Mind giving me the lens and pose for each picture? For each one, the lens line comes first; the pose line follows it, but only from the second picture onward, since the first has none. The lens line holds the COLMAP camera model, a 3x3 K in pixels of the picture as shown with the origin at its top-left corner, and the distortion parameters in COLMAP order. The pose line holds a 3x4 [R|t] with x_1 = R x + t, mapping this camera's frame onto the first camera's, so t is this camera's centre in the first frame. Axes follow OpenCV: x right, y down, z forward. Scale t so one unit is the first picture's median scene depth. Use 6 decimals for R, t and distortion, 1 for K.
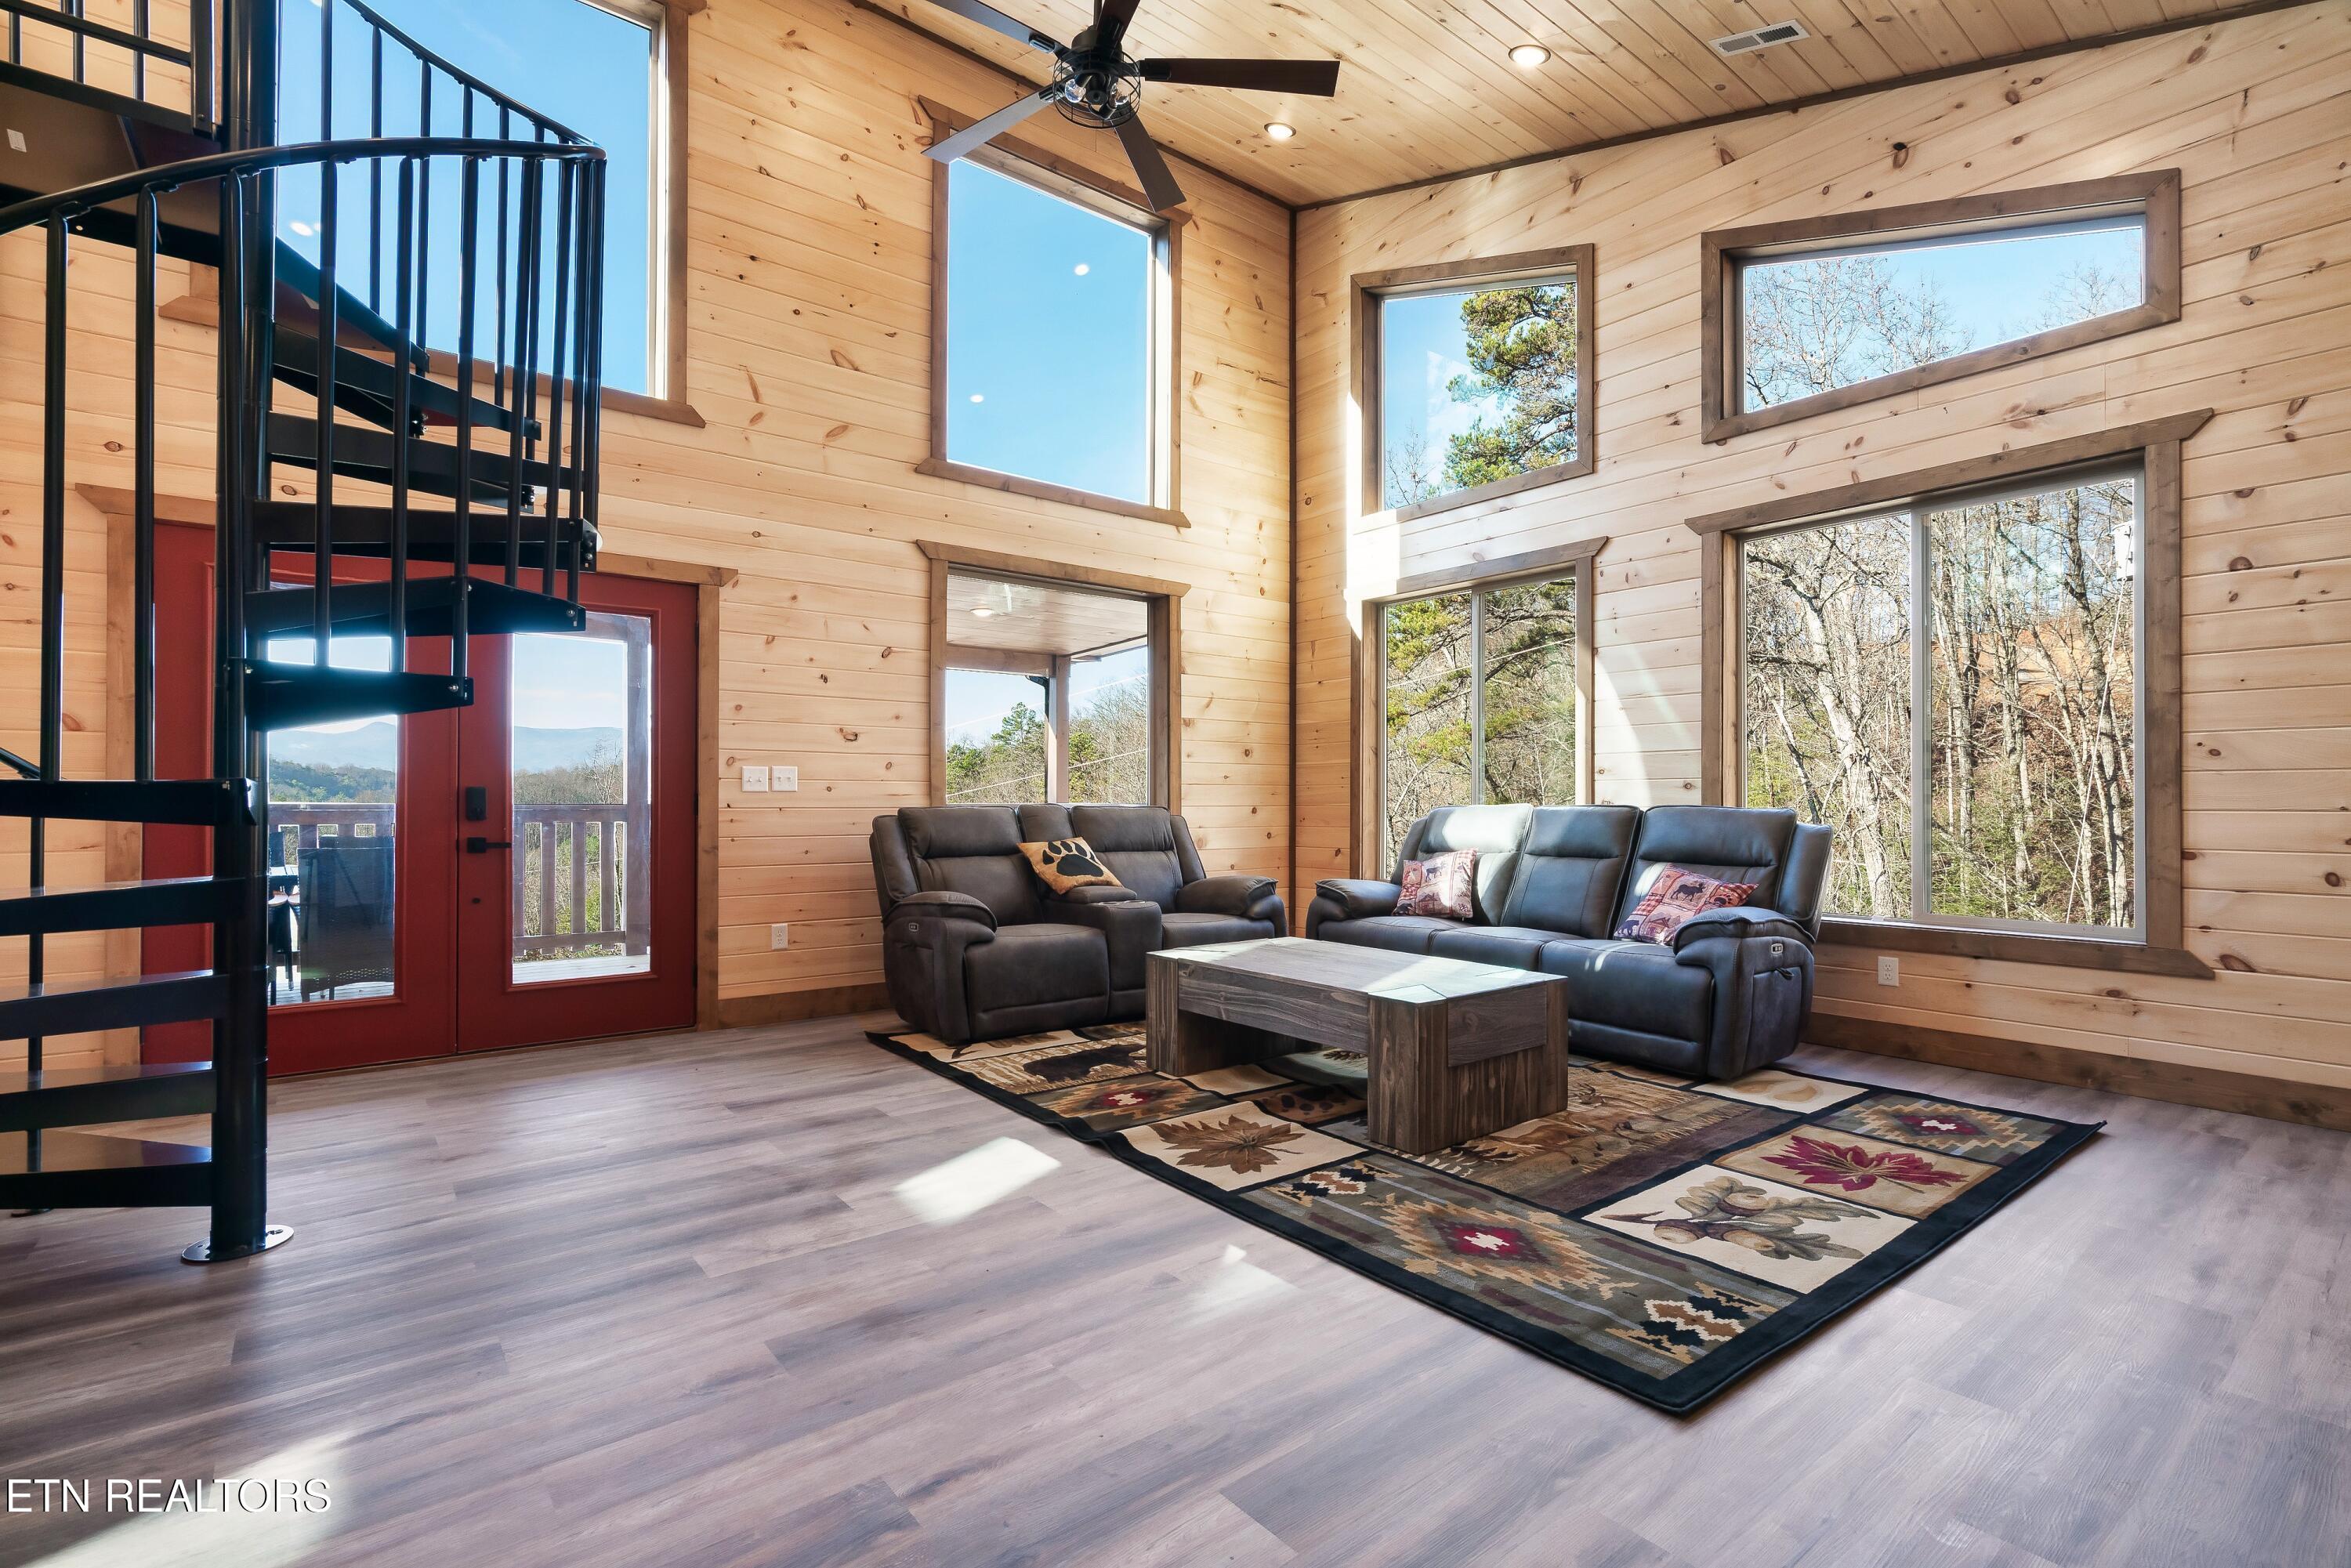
lens RADIAL K [[1074.7, 0, 1179.1], [0, 1074.7, 788.6], [0, 0, 1]] dist [0.003319, -0.001391]
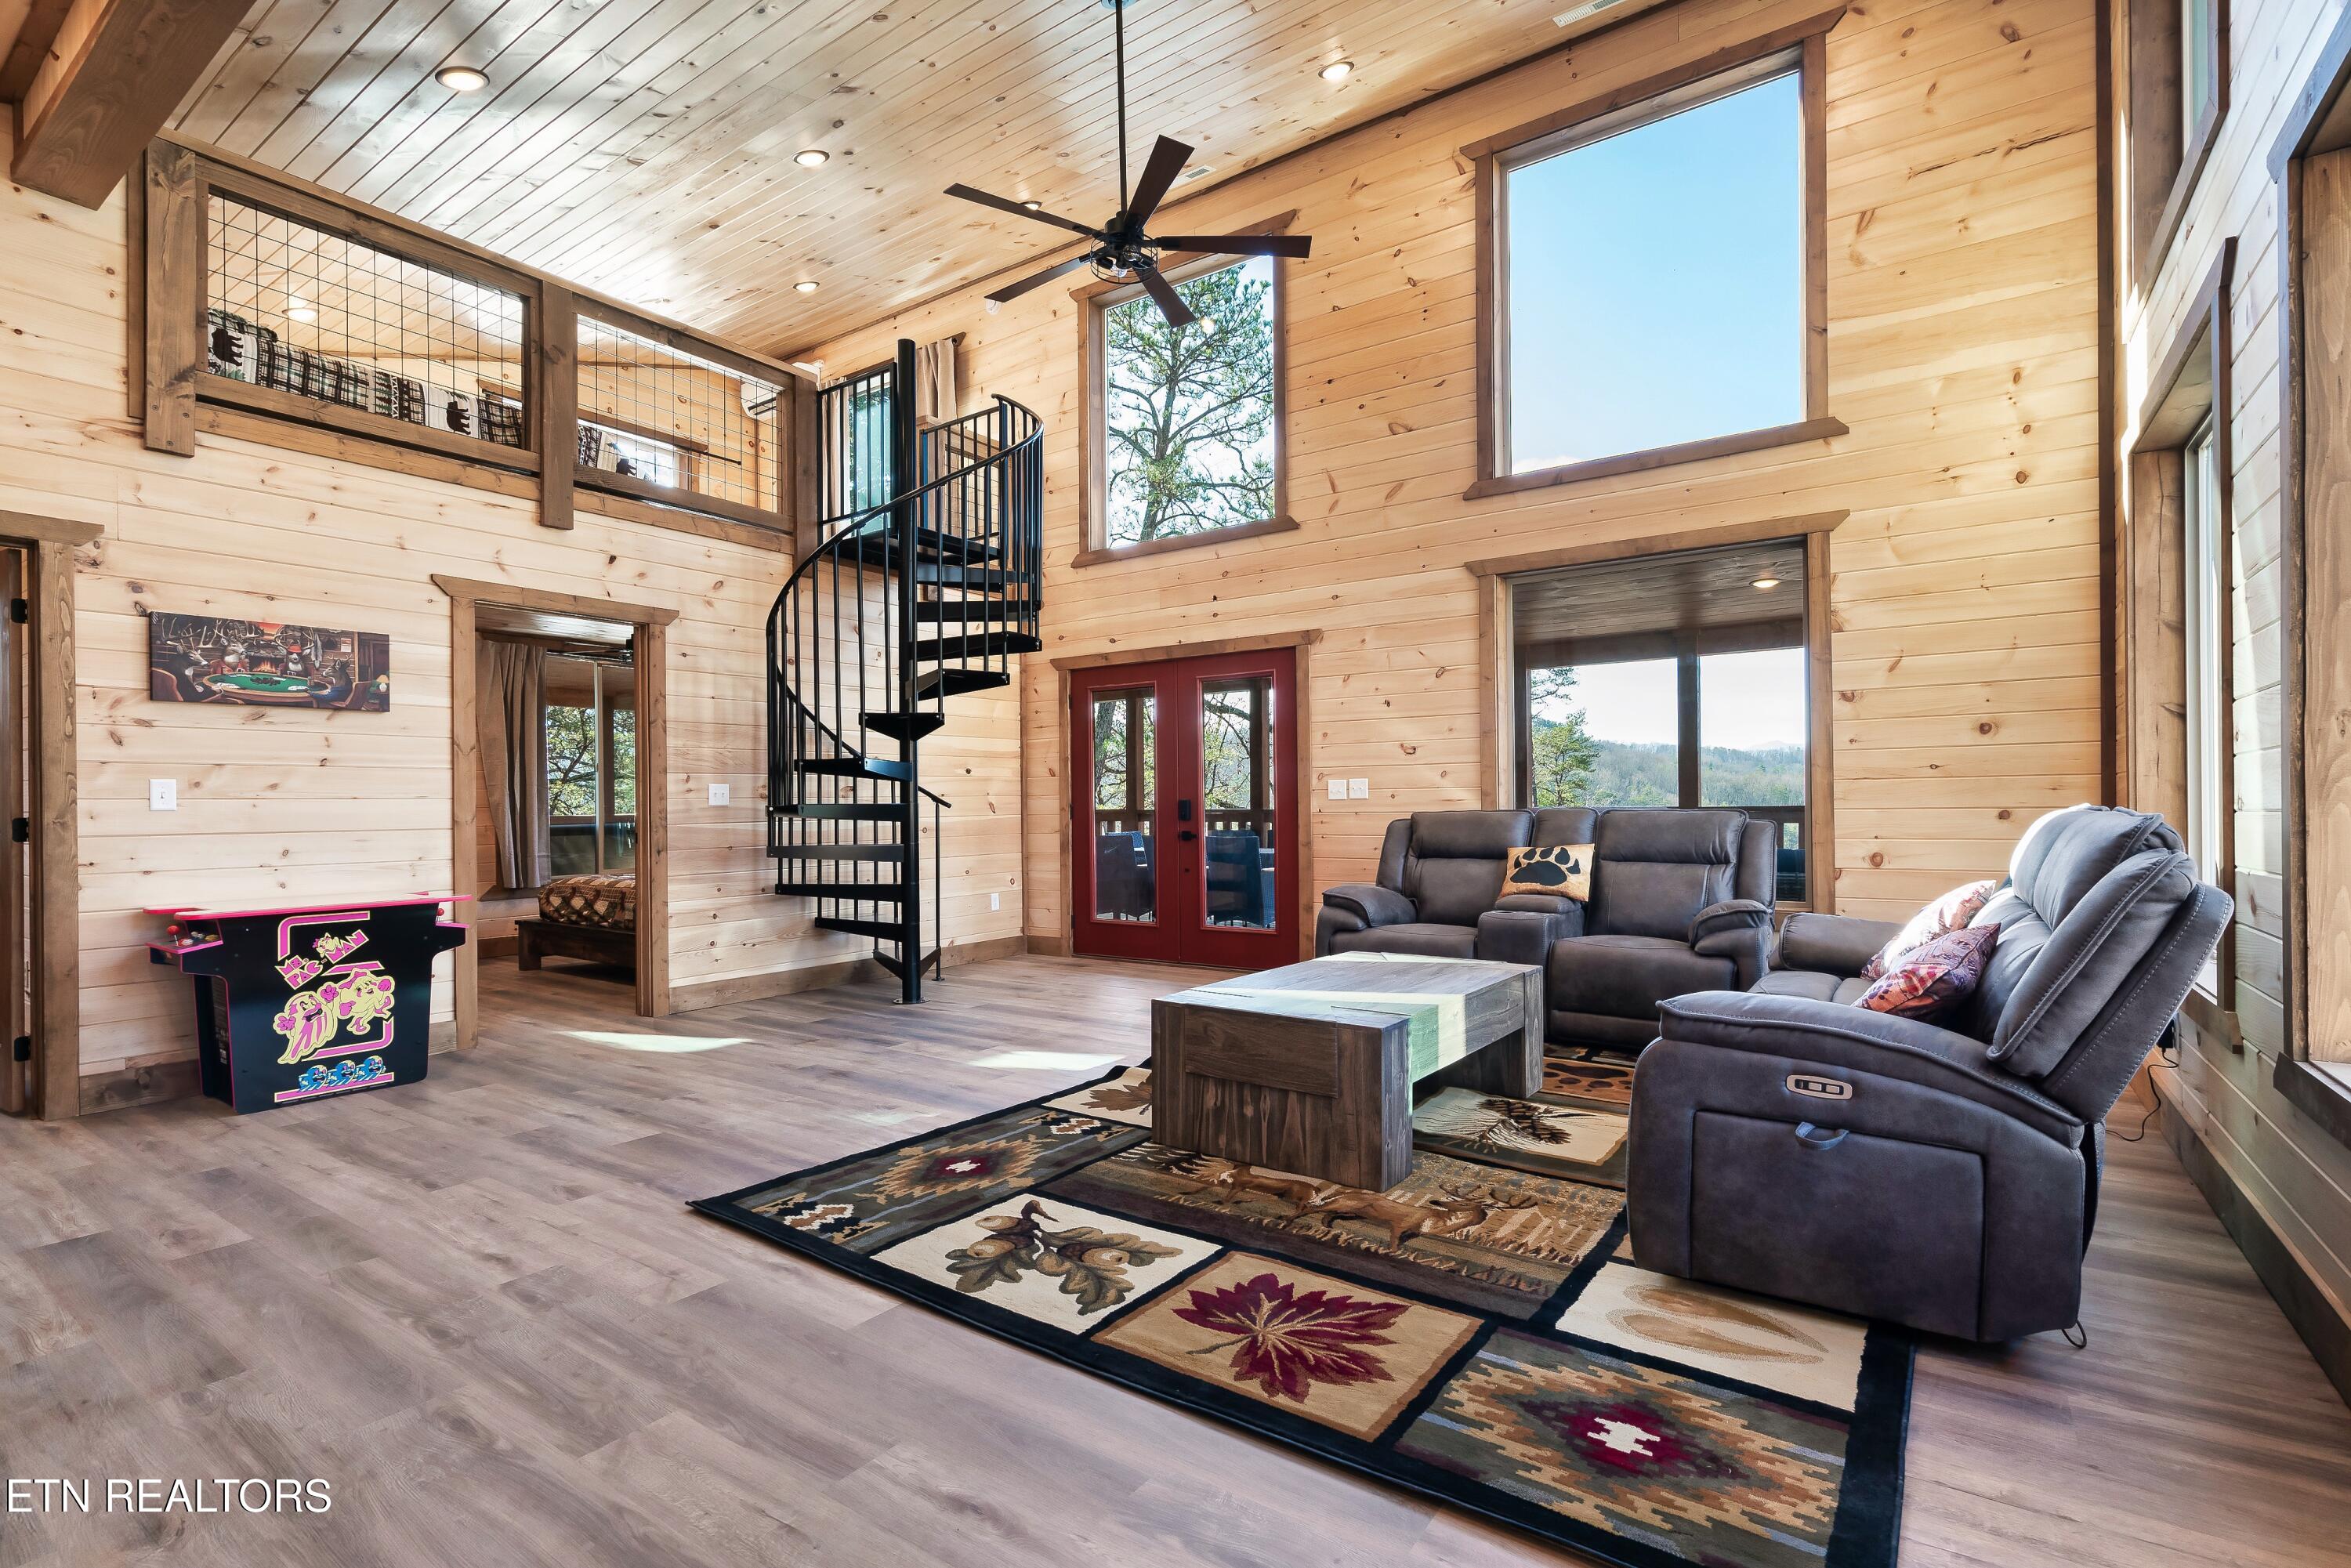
lens RADIAL K [[1074.7, 0, 1152.2], [0, 1074.7, 801.6], [0, 0, 1]] dist [0.003319, -0.001391]
pose [[0.276122, -0.007676, -0.961092, 1.330636], [0.020810, 0.999781, -0.002007, 0.005430], [0.960897, -0.019446, 0.276221, 0.753641]]
